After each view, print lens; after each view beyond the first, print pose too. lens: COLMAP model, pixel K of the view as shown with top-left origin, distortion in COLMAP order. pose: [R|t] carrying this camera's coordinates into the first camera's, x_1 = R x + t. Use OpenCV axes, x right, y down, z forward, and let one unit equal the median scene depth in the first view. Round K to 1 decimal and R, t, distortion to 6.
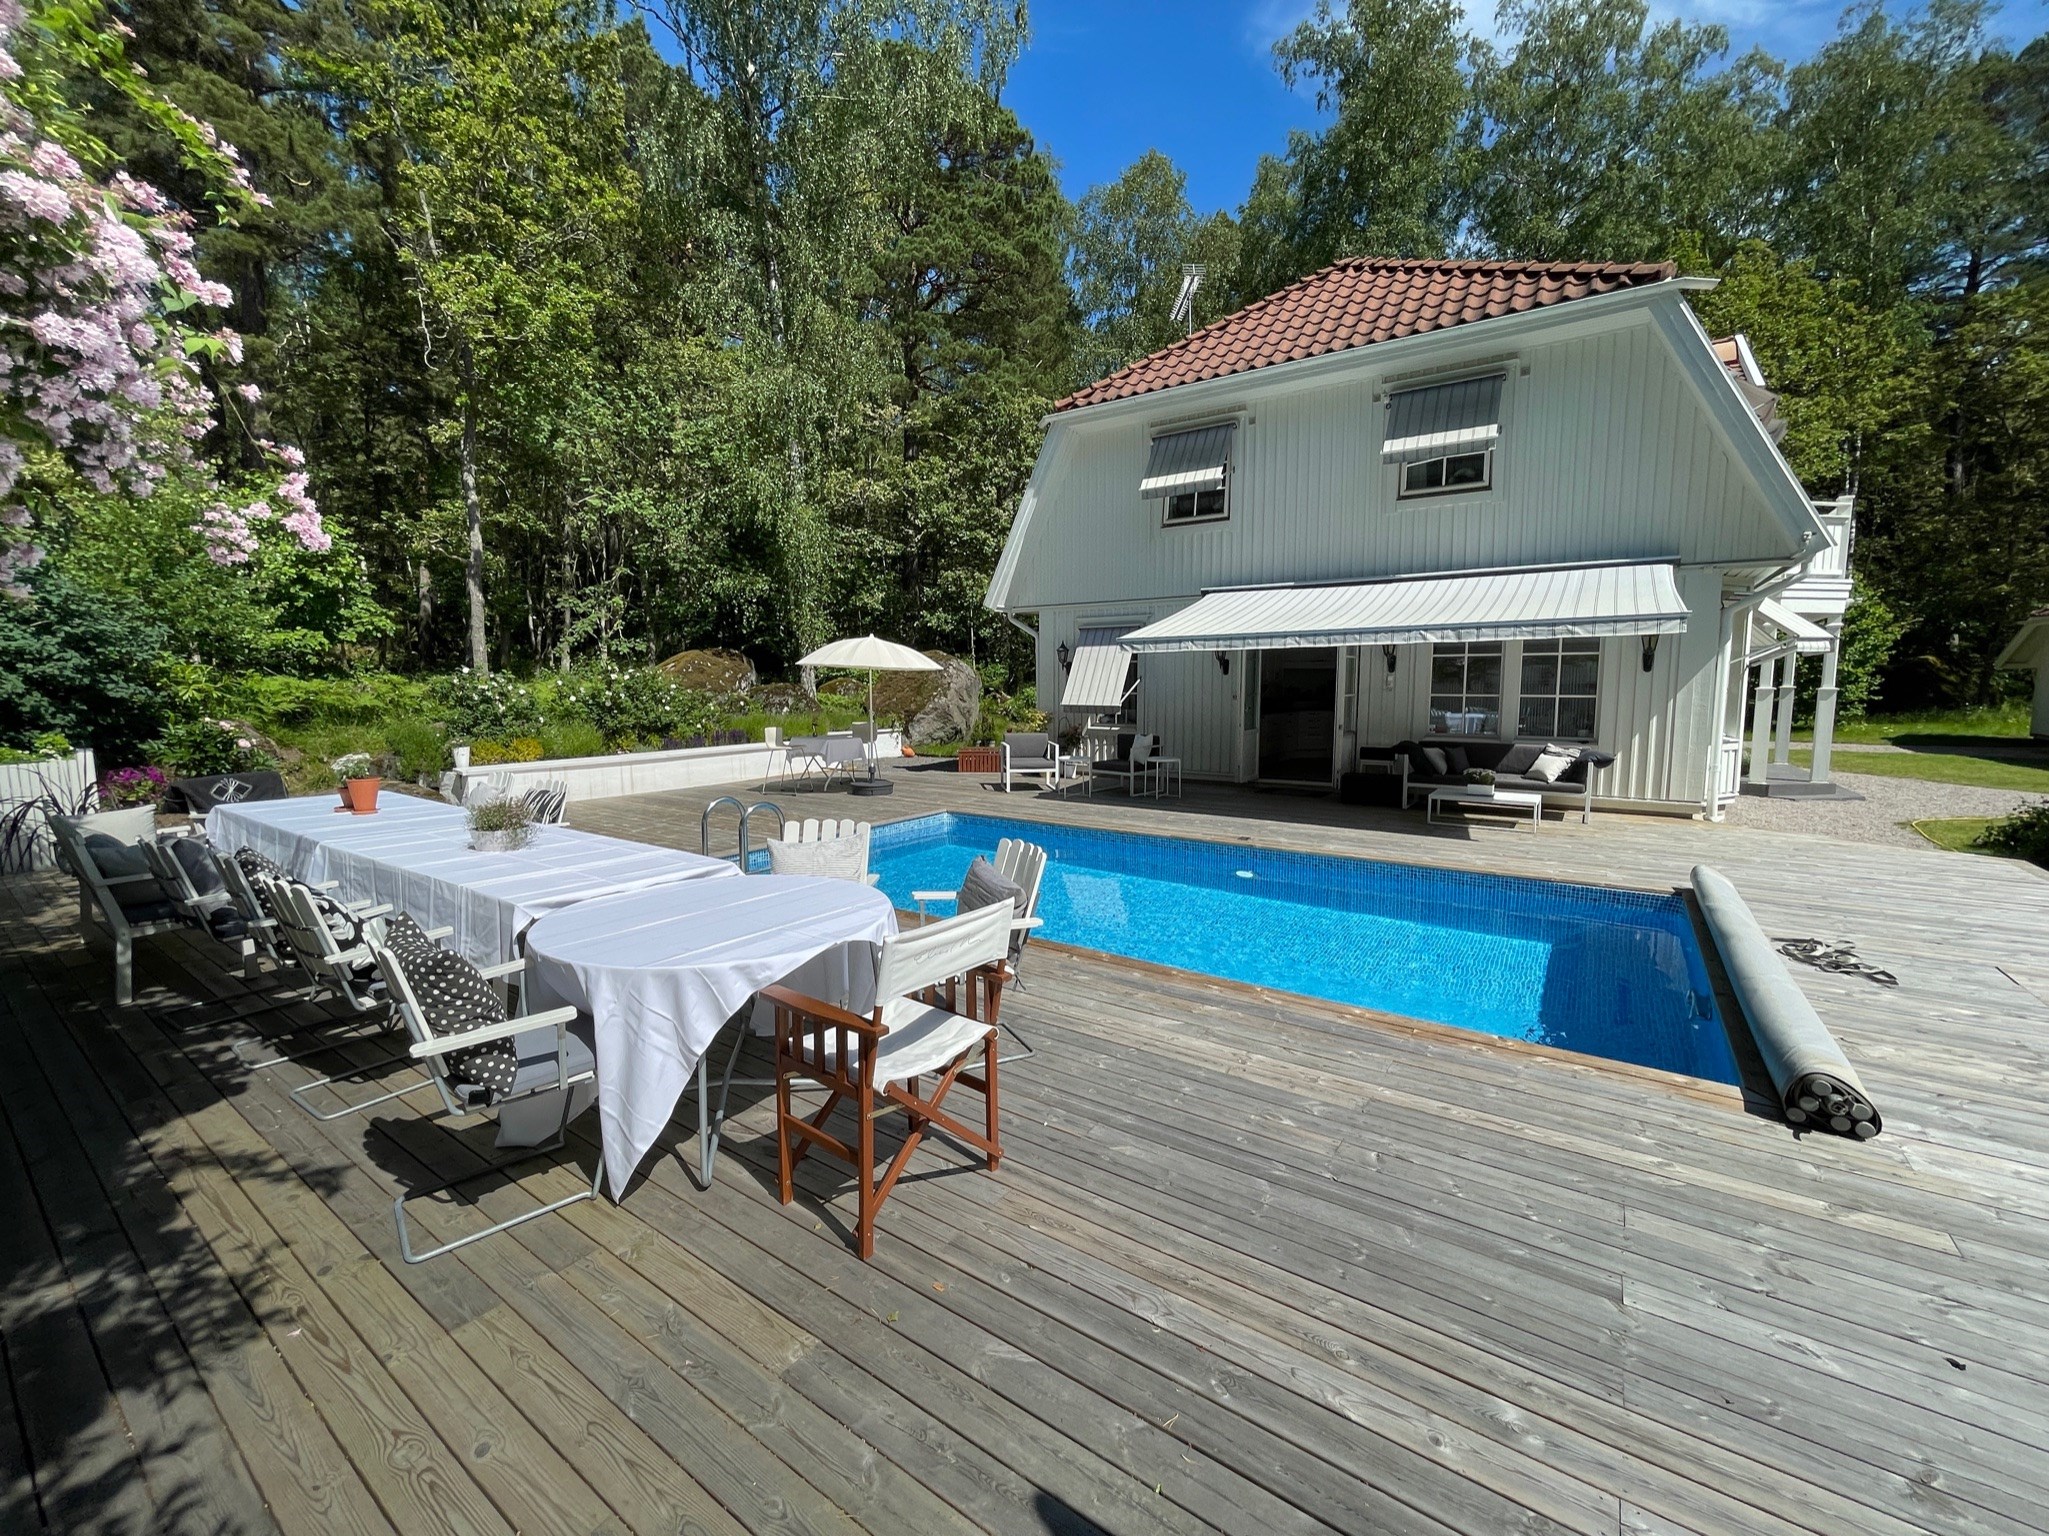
lens RADIAL K [[829.1, 0, 1023.2], [0, 829.1, 774.2], [0, 0, 1]] dist [-0.001864, -0.000038]
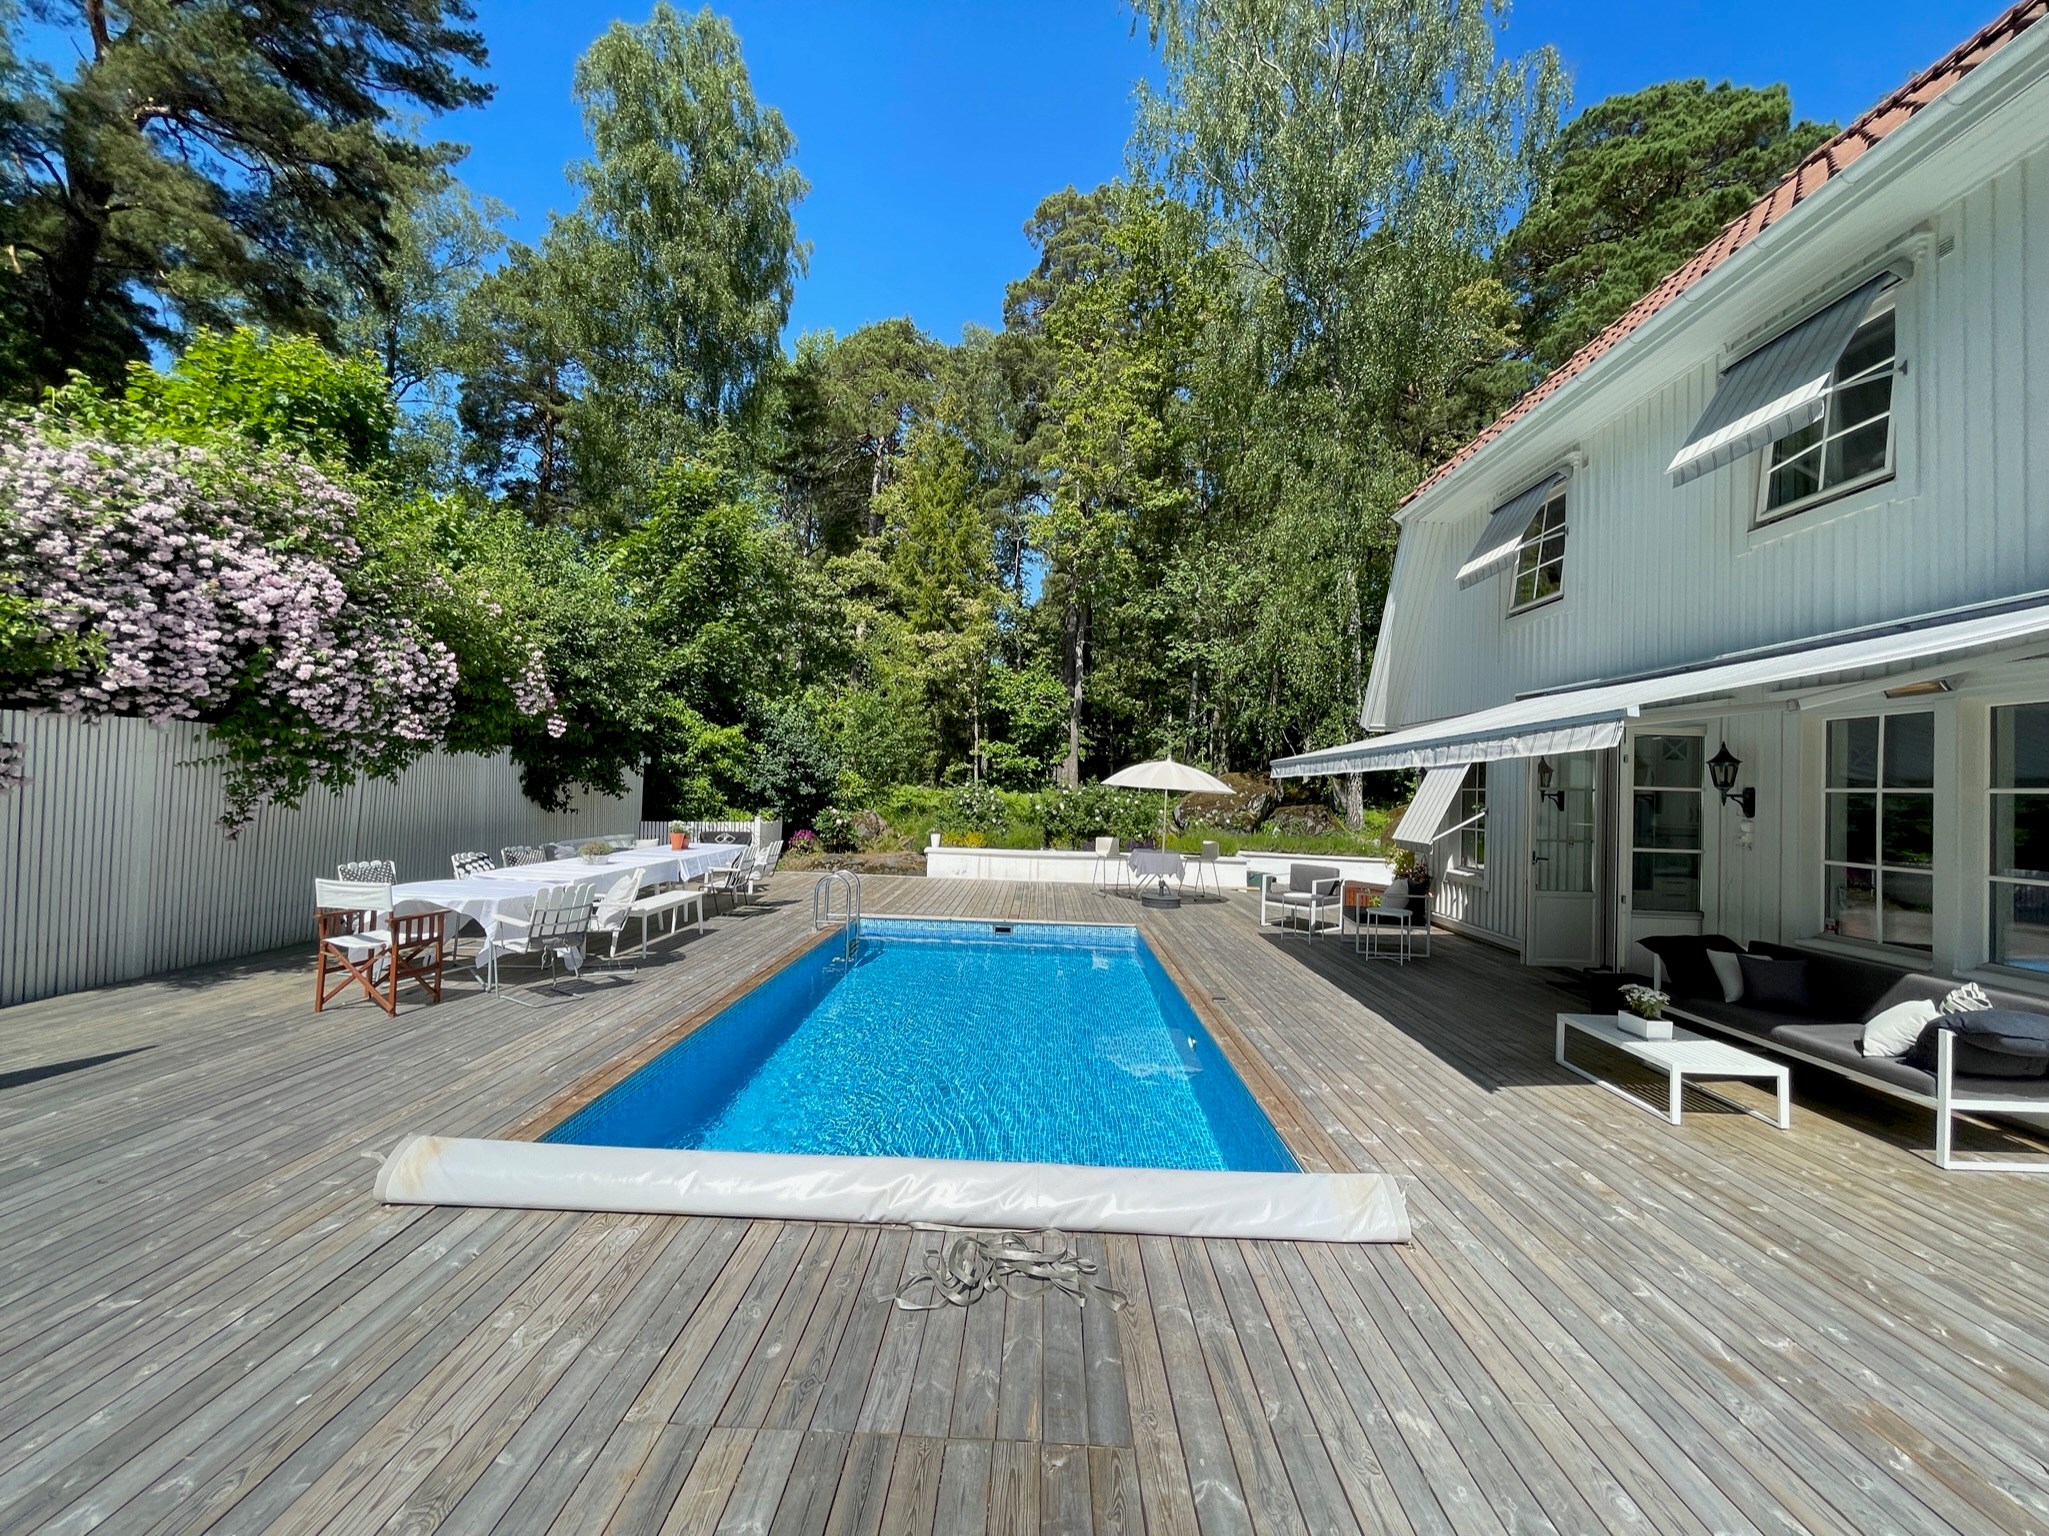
lens RADIAL K [[829.1, 0, 1025.3], [0, 829.1, 767.5], [0, 0, 1]] dist [-0.001864, -0.000038]
pose [[0.561741, 0.002310, -0.827310, 0.729474], [-0.130800, 0.987667, -0.086056, -0.047056], [0.816908, 0.156553, 0.555115, 0.300668]]
